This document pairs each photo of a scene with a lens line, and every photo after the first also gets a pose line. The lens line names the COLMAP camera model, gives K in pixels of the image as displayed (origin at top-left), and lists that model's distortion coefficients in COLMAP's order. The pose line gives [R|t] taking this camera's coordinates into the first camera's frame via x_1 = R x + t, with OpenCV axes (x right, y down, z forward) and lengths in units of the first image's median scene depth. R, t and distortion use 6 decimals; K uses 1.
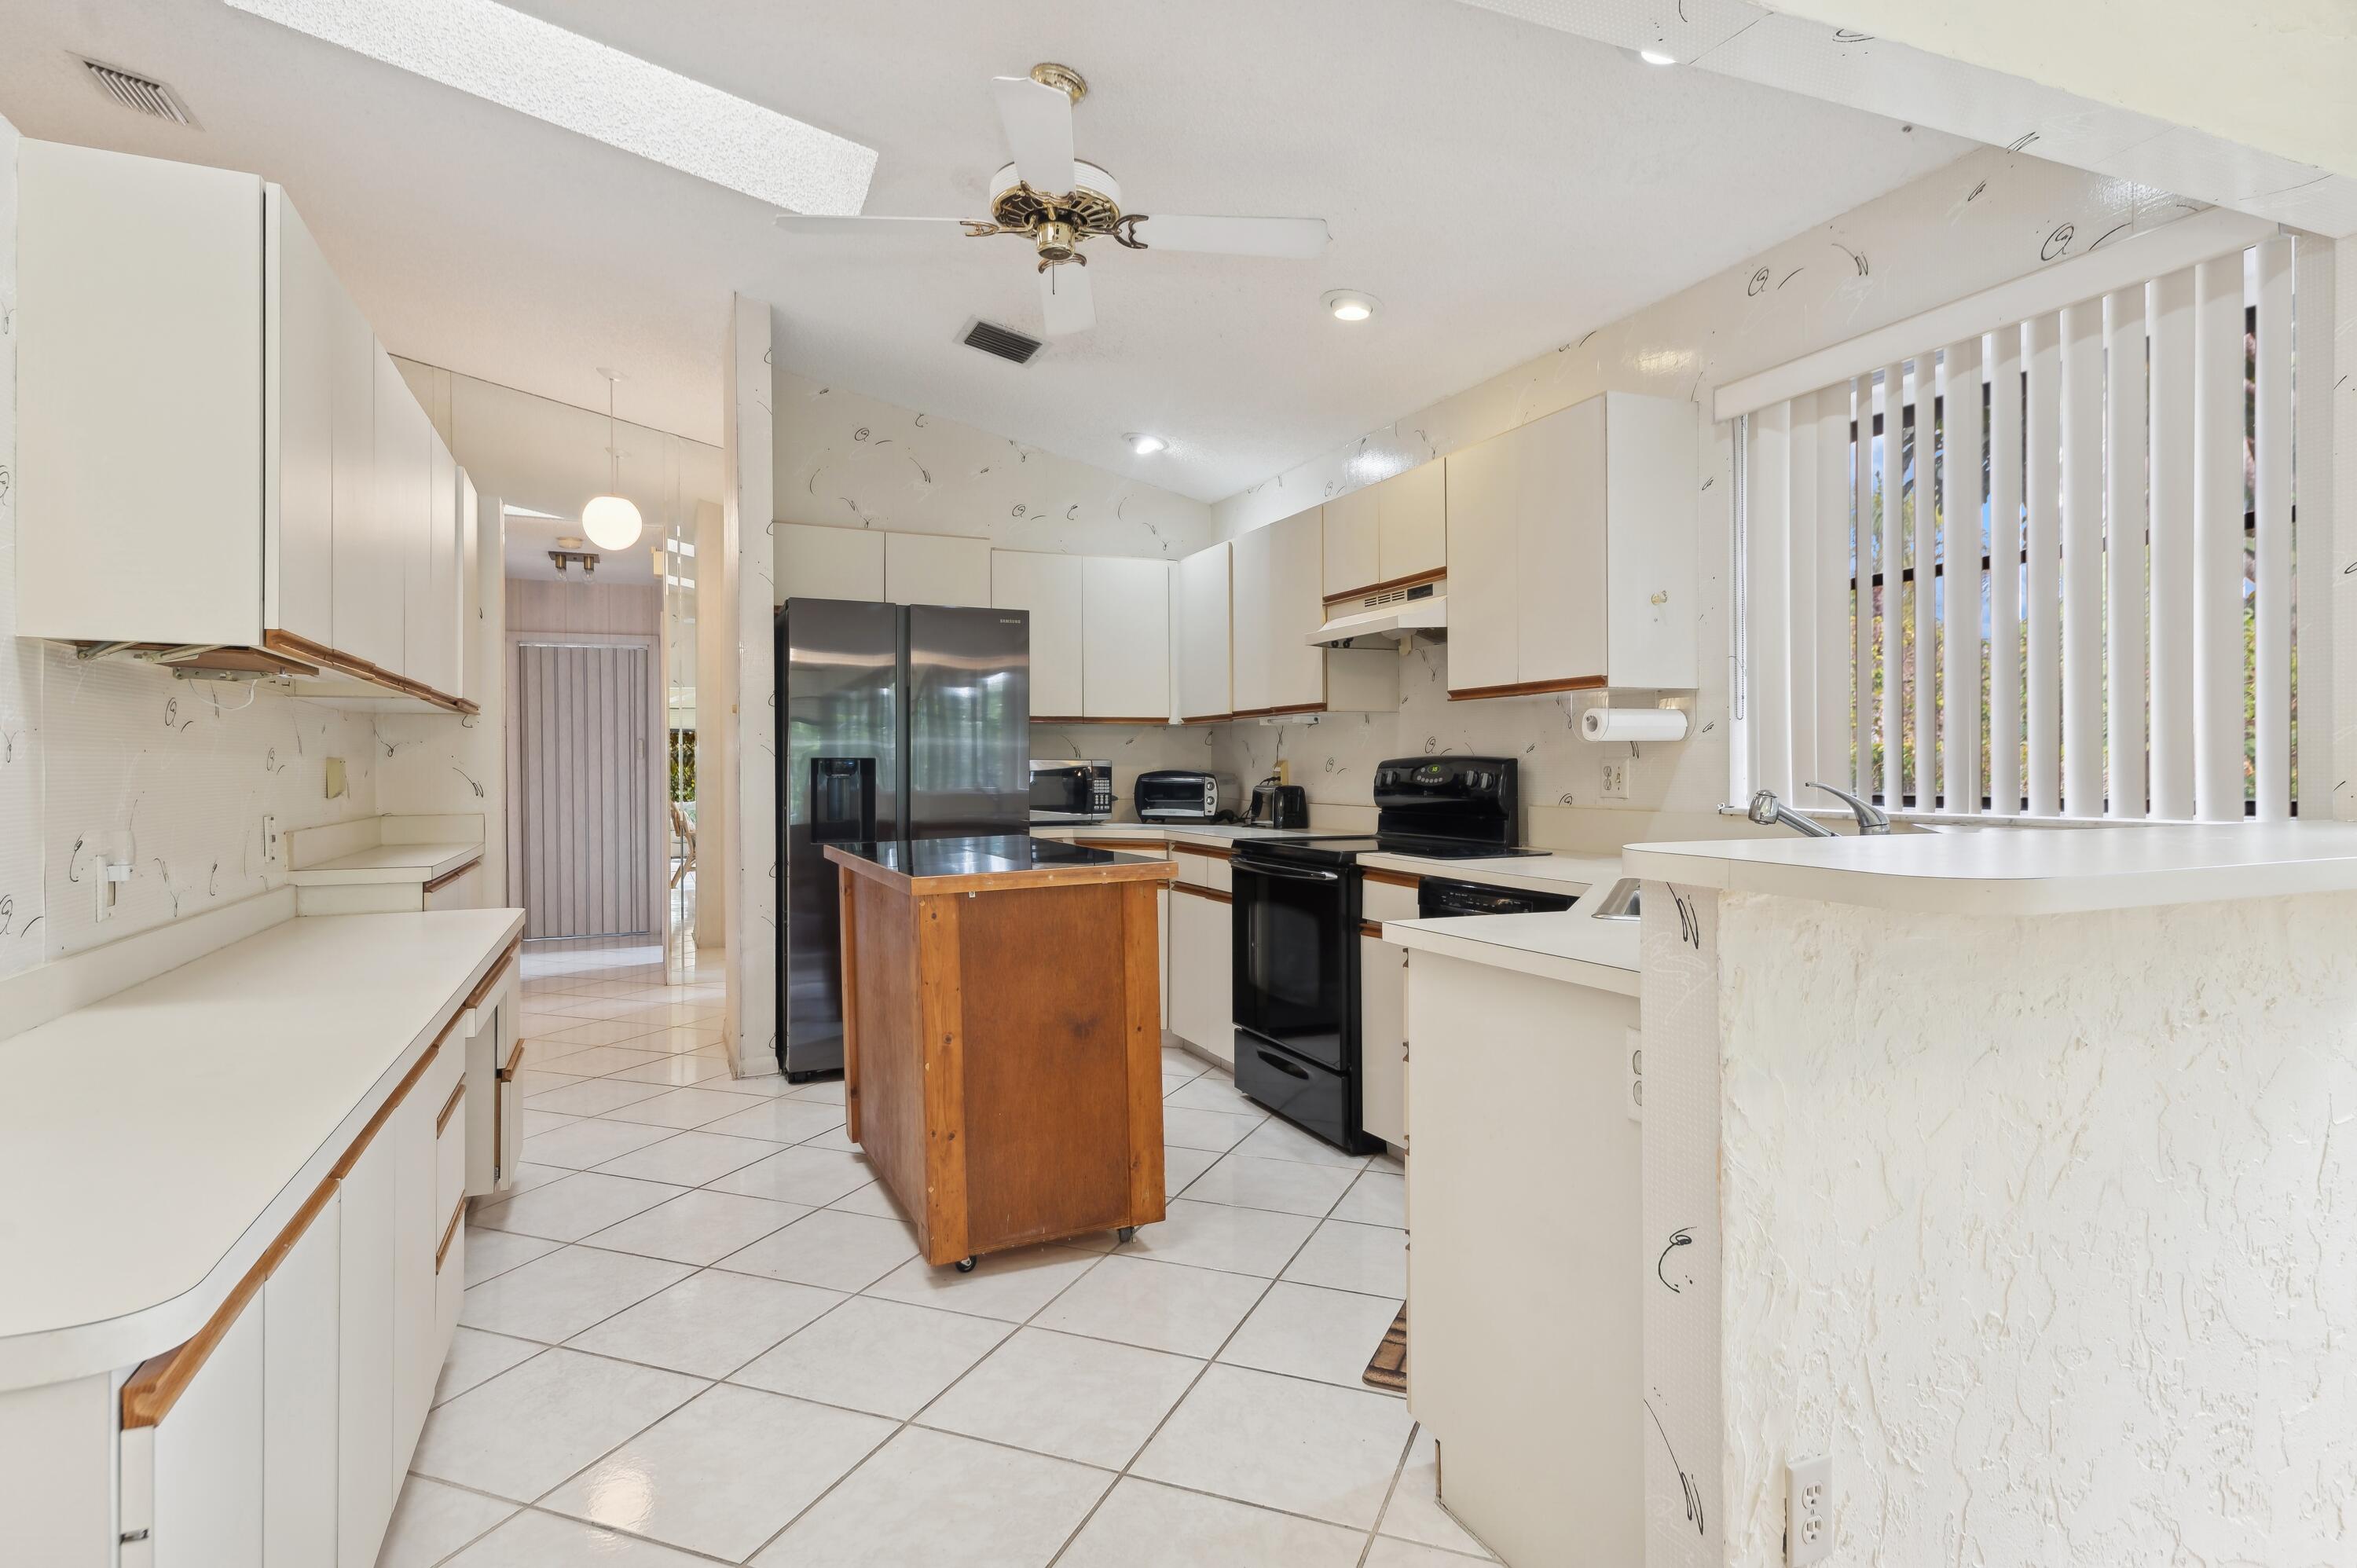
lens RADIAL K [[1218.9, 0, 1178.5], [0, 1218.9, 784.0], [0, 0, 1]] dist [0.000291, -0.000021]
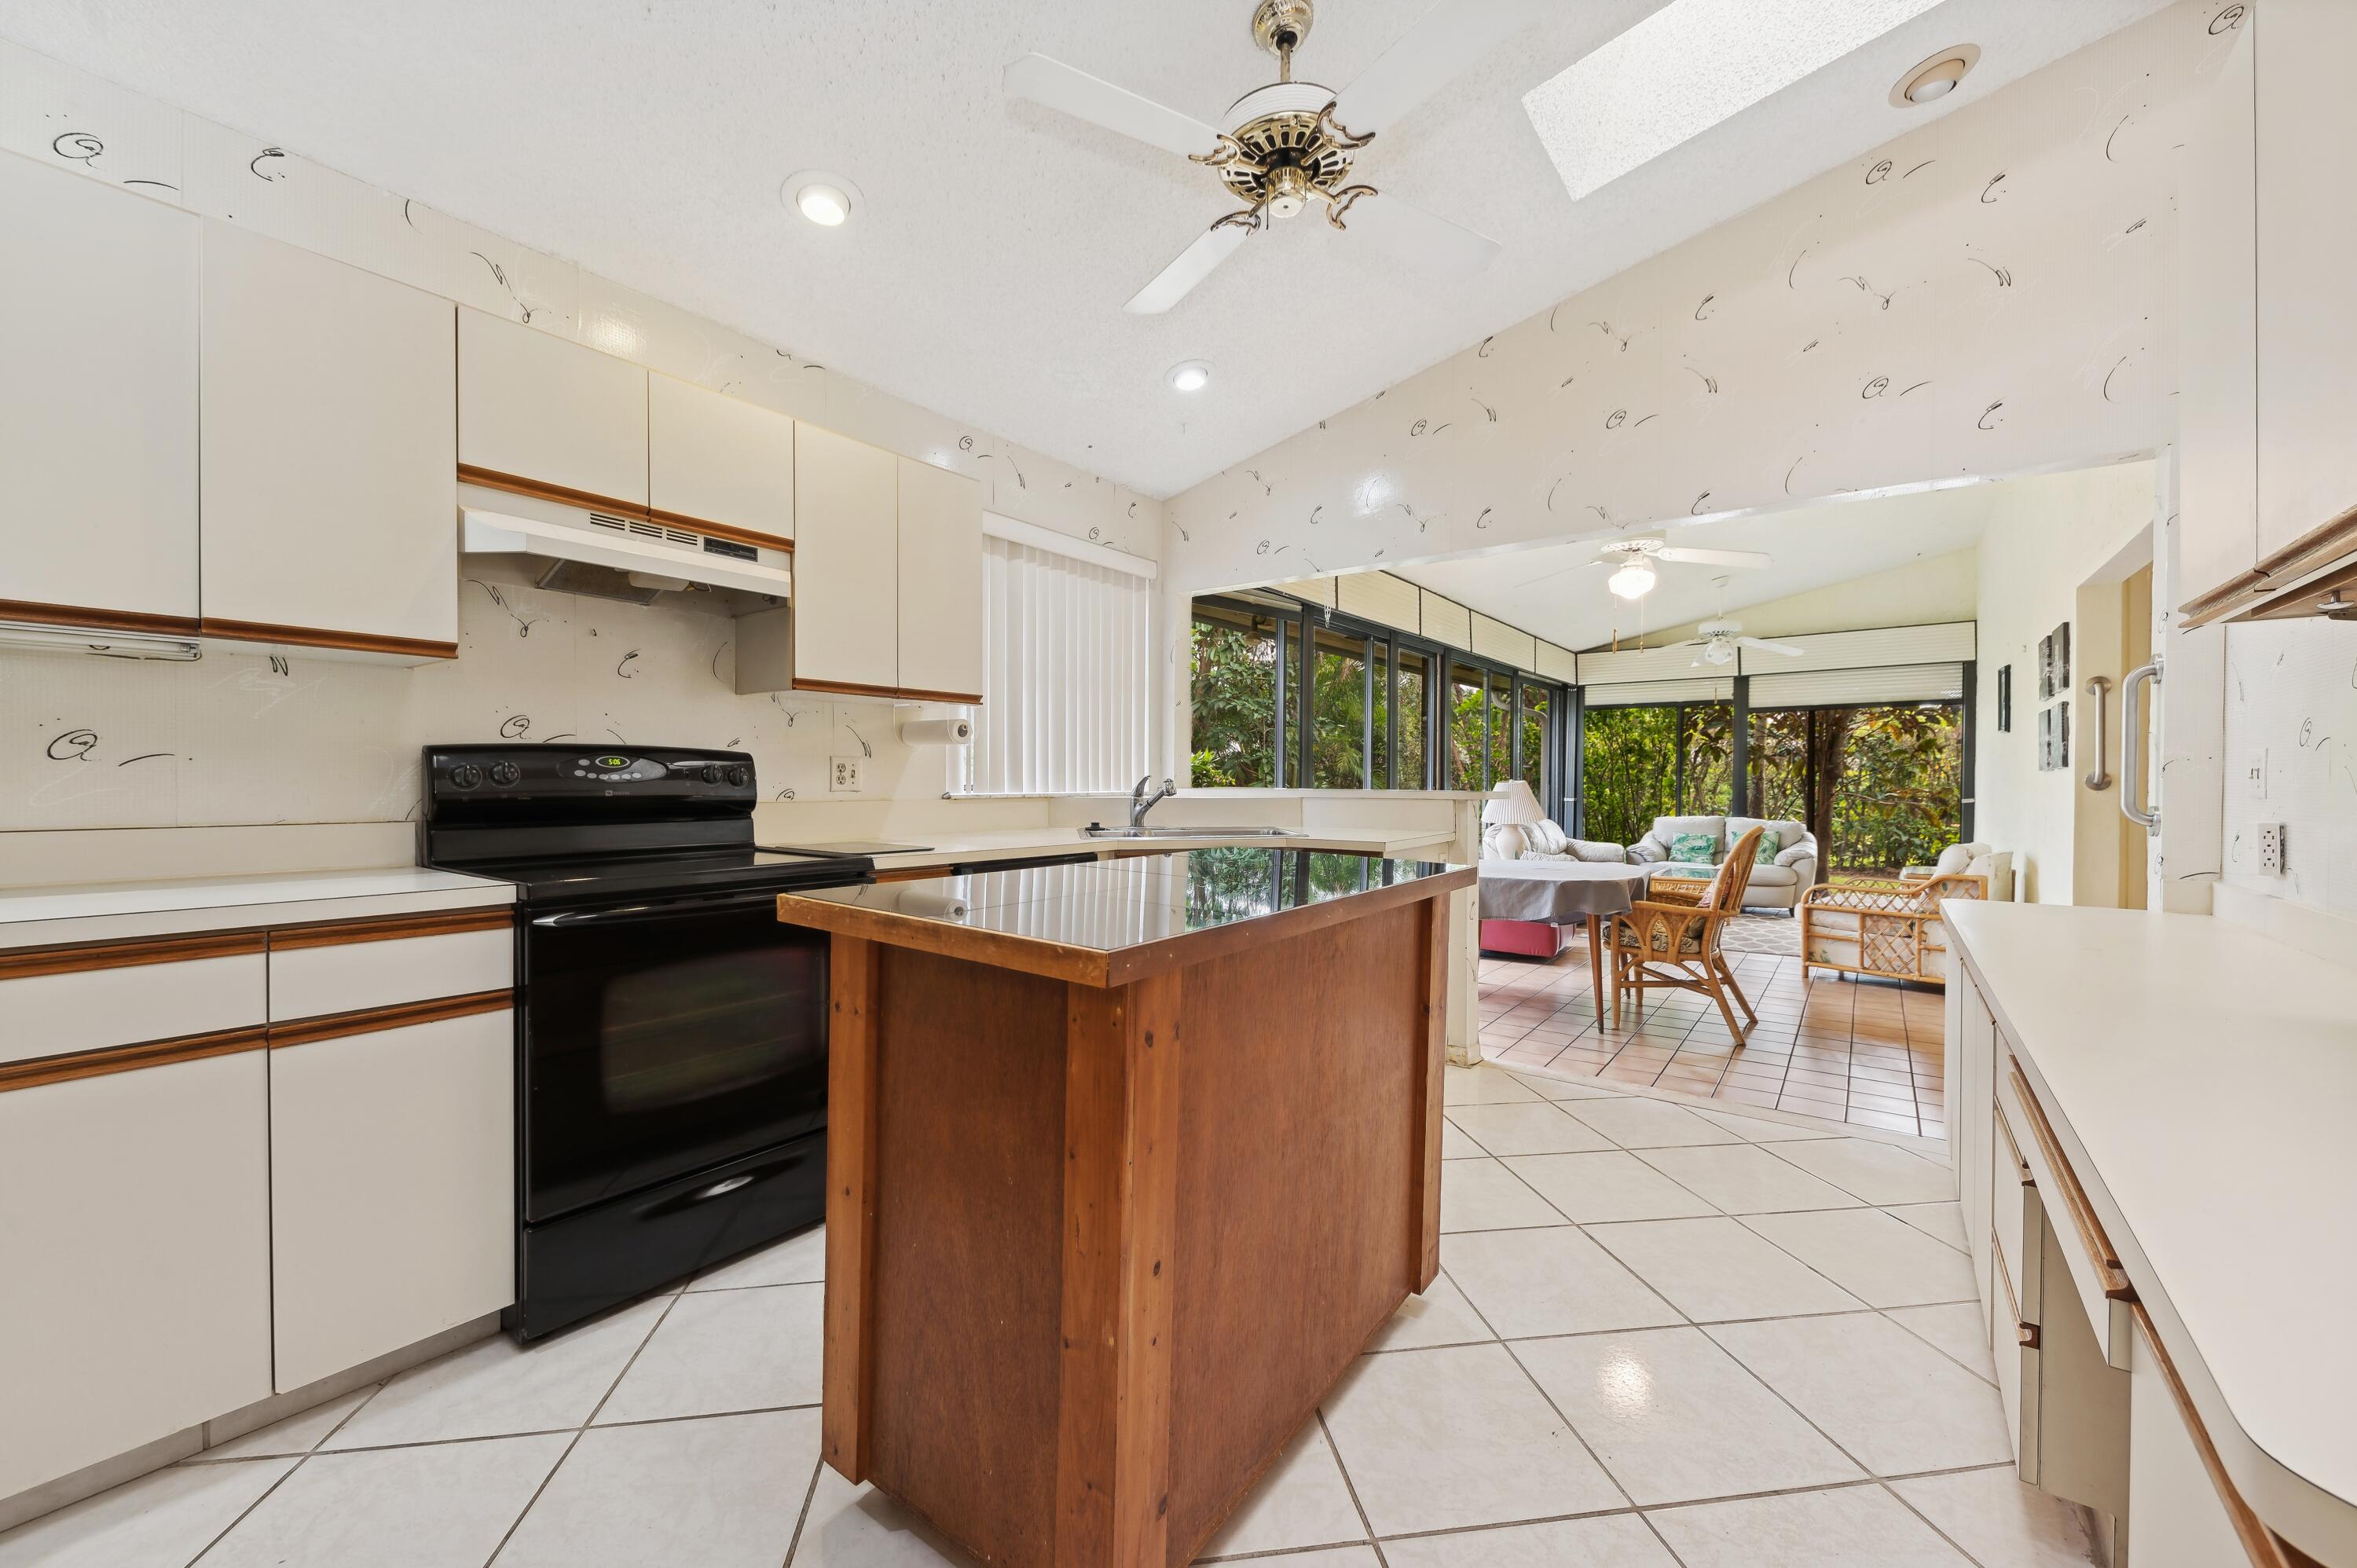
lens RADIAL K [[916.8, 0, 1178.5], [0, 916.8, 784.0], [0, 0, 1]] dist [0.002101, 0.000024]
pose [[-0.504586, -0.003347, 0.863355, -0.492658], [0.009494, 0.999911, 0.009425, -0.000405], [-0.863309, 0.012952, -0.504509, 1.046769]]
